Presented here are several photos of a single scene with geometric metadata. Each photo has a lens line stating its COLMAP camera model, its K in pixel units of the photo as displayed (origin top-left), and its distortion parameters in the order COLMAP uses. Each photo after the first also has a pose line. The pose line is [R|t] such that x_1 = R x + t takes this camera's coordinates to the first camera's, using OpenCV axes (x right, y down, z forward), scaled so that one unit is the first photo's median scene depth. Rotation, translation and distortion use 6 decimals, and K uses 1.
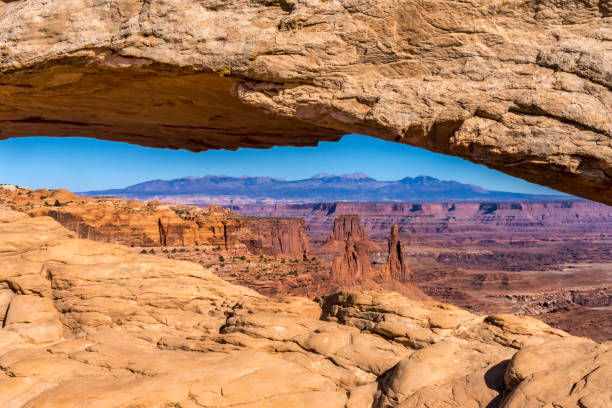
lens RADIAL K [[802.9, 0, 307.8], [0, 802.9, 204.7], [0, 0, 1]] dist [0.002605, -0.006336]
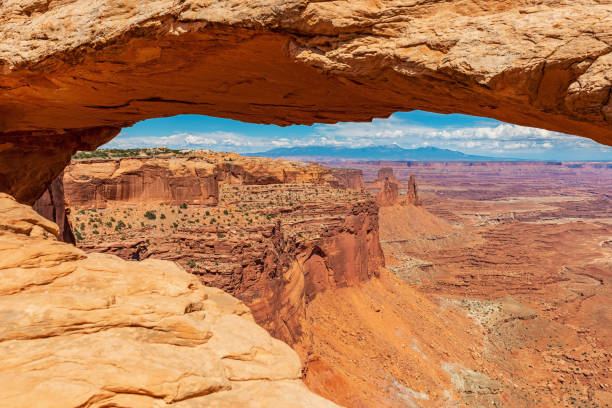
lens RADIAL K [[432.6, 0, 306.2], [0, 432.6, 204.5], [0, 0, 1]] dist [0.007547, -0.000384]
pose [[0.991136, 0.024455, -0.130581, 0.001694], [-0.011390, 0.994934, 0.099879, -0.012560], [0.132362, -0.097506, 0.986394, 0.474829]]
